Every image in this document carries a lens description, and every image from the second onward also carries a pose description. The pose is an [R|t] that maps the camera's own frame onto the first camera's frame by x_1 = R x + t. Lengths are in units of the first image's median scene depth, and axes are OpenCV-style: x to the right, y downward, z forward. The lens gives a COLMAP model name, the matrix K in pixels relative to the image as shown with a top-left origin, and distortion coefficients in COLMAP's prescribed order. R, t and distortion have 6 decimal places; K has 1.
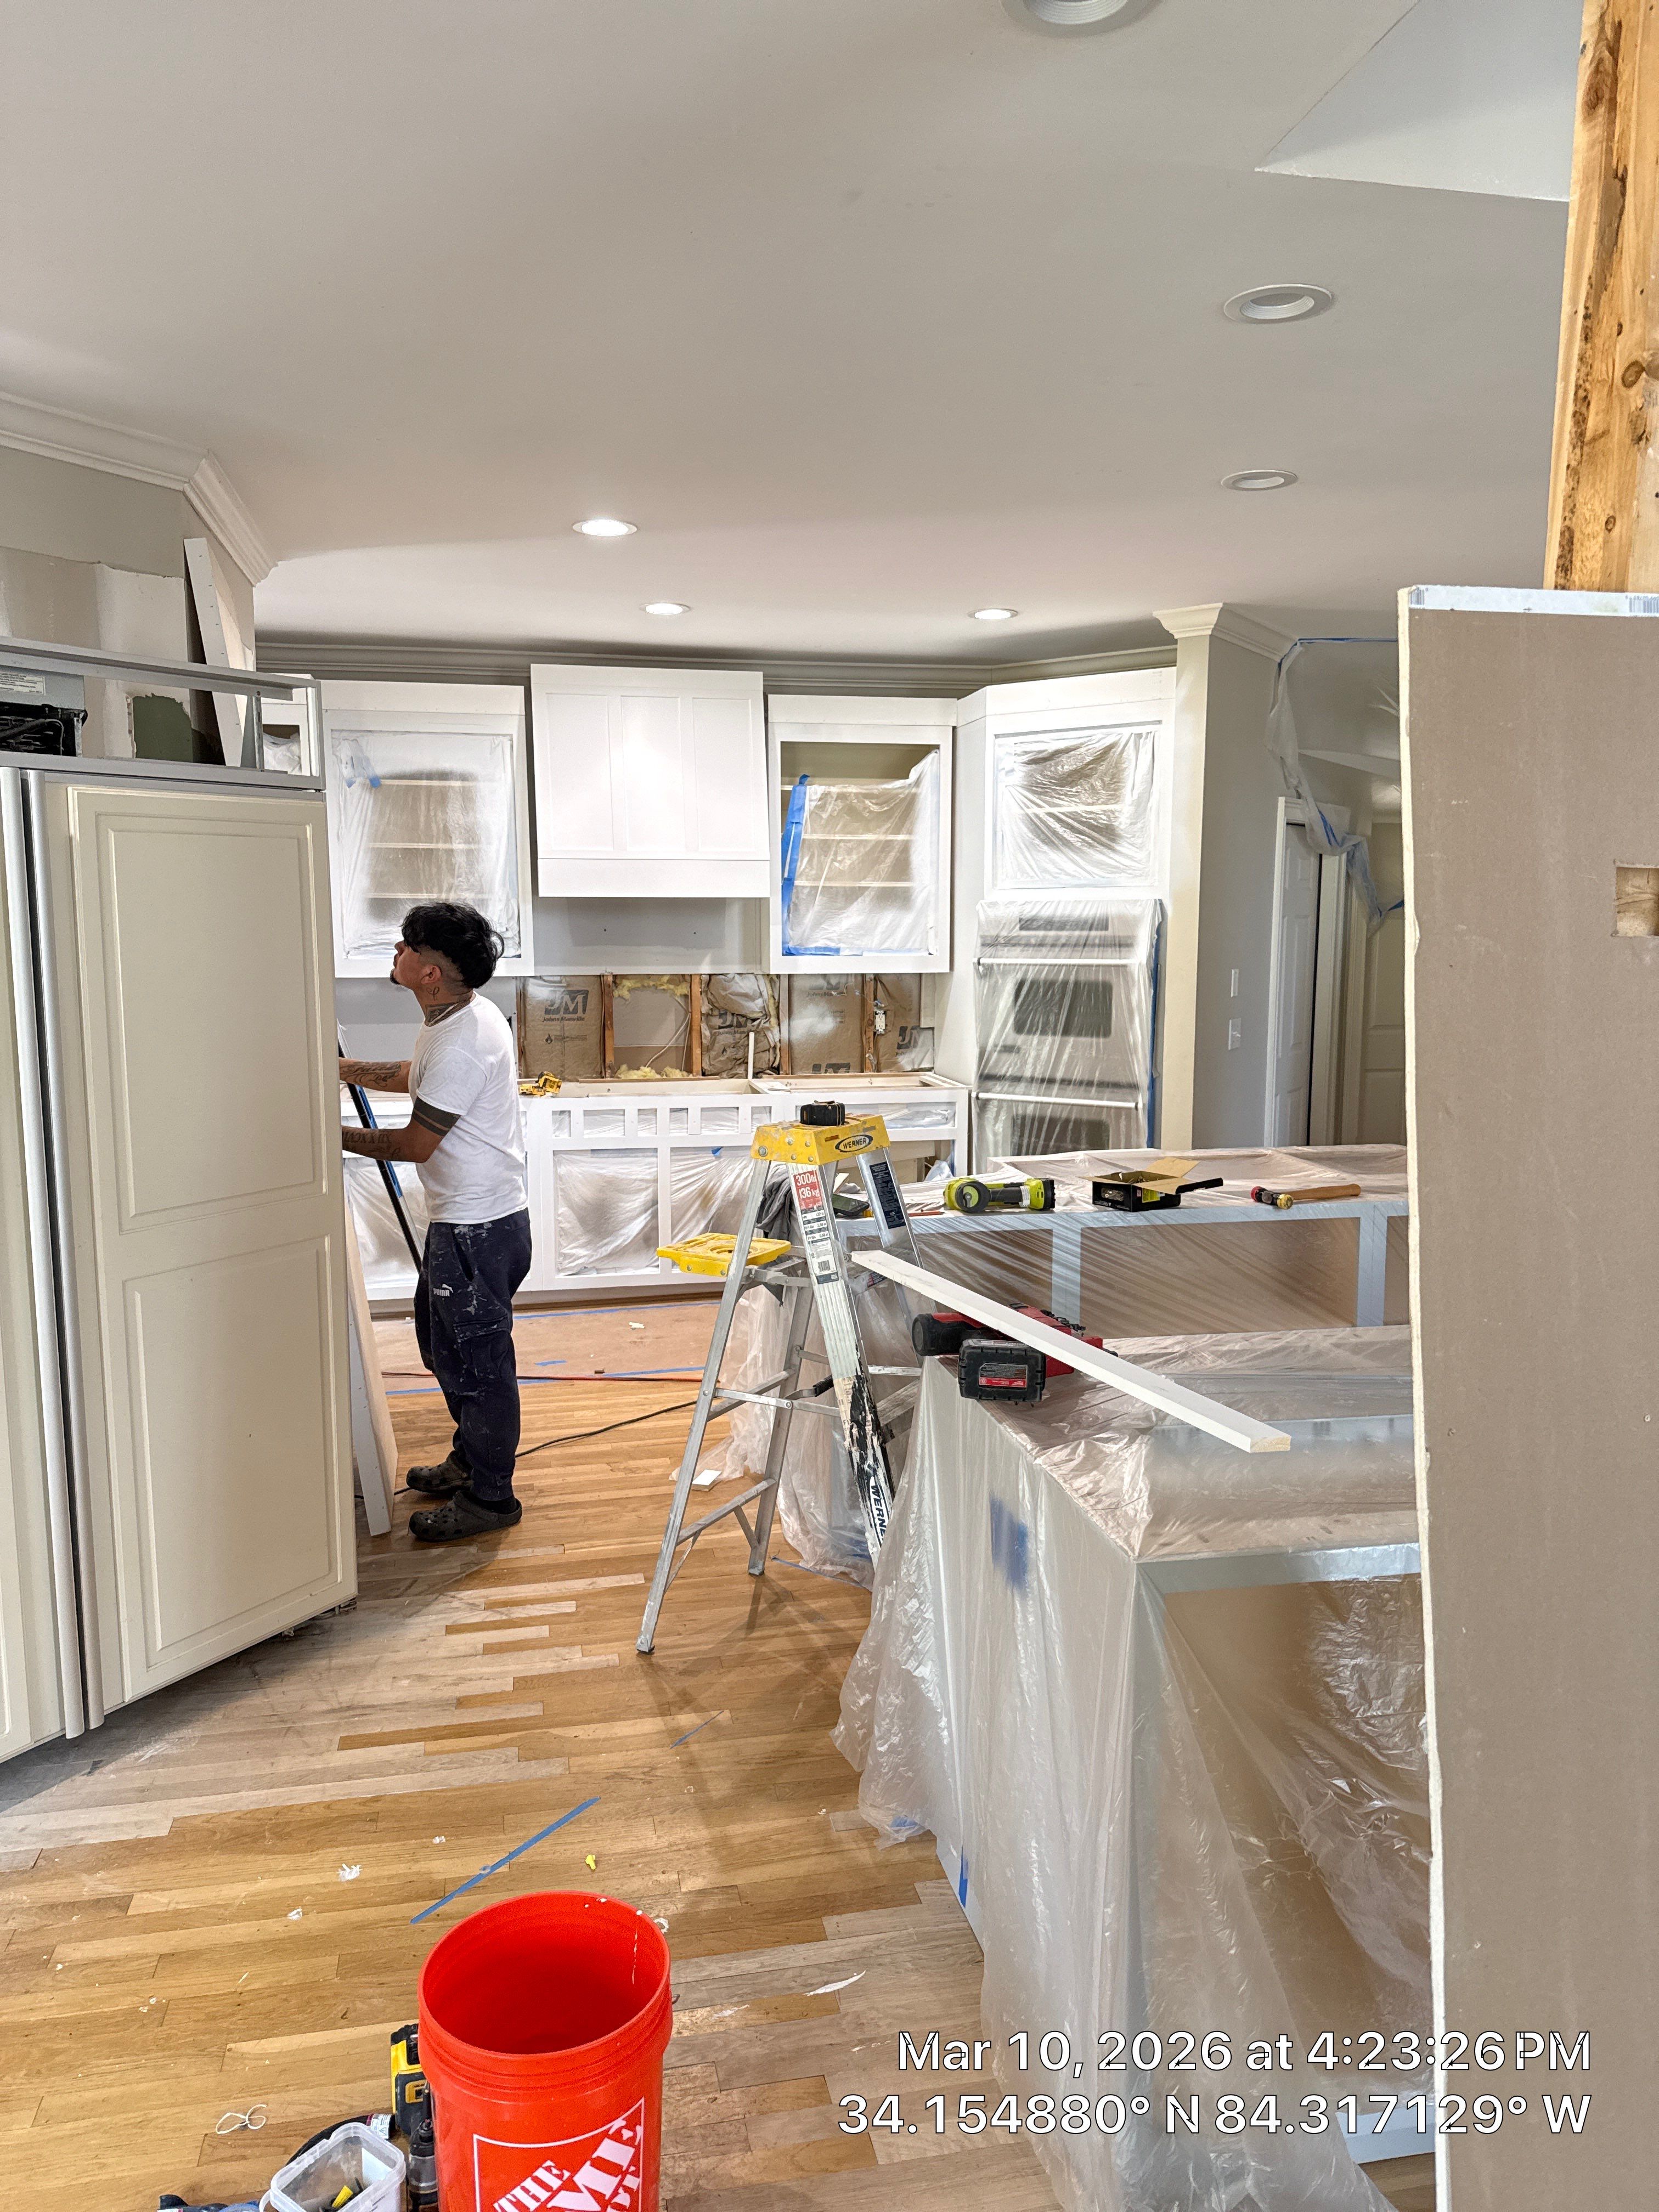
lens RADIAL K [[1535.5, 0, 829.5], [0, 1535.5, 1106.0], [0, 0, 1]] dist [0.169656, -0.316581]
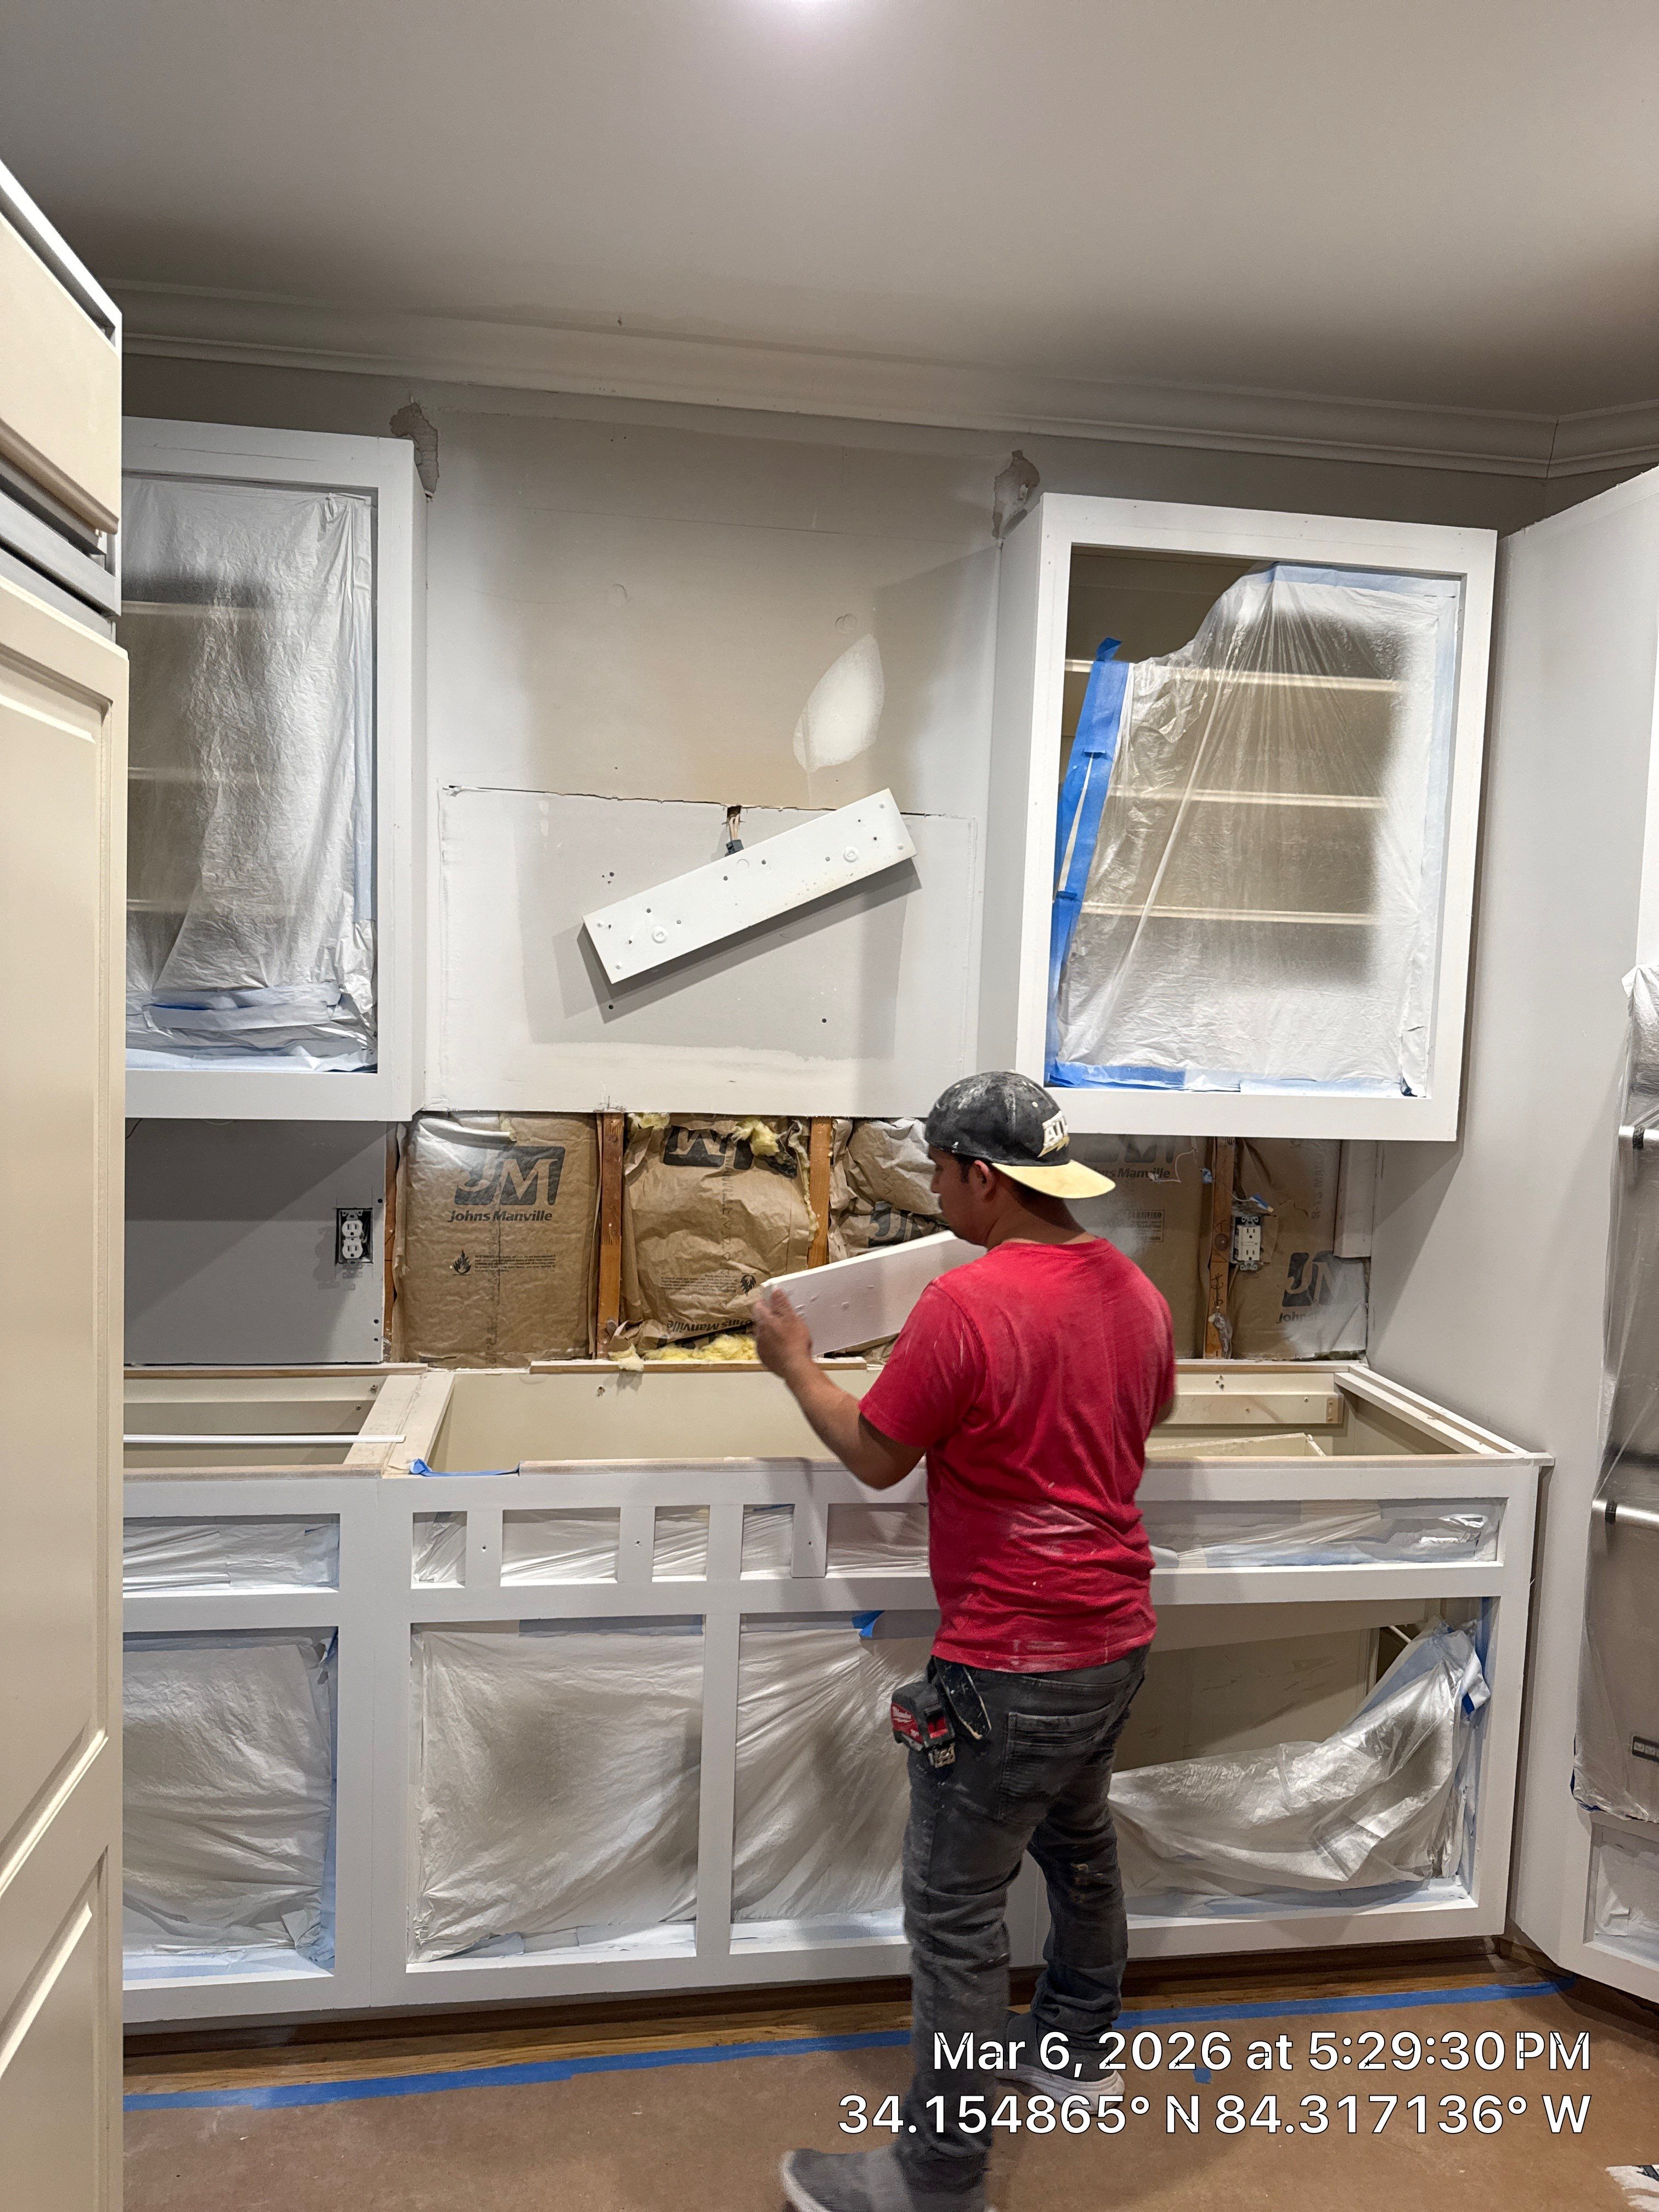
lens RADIAL K [[1535.5, 0, 829.5], [0, 1535.5, 1106.0], [0, 0, 1]] dist [0.169656, -0.316581]
pose [[0.997656, 0.040505, -0.055146, -0.062892], [-0.042707, 0.998312, -0.039352, -0.073827], [0.053459, 0.041615, 0.997703, 0.592478]]
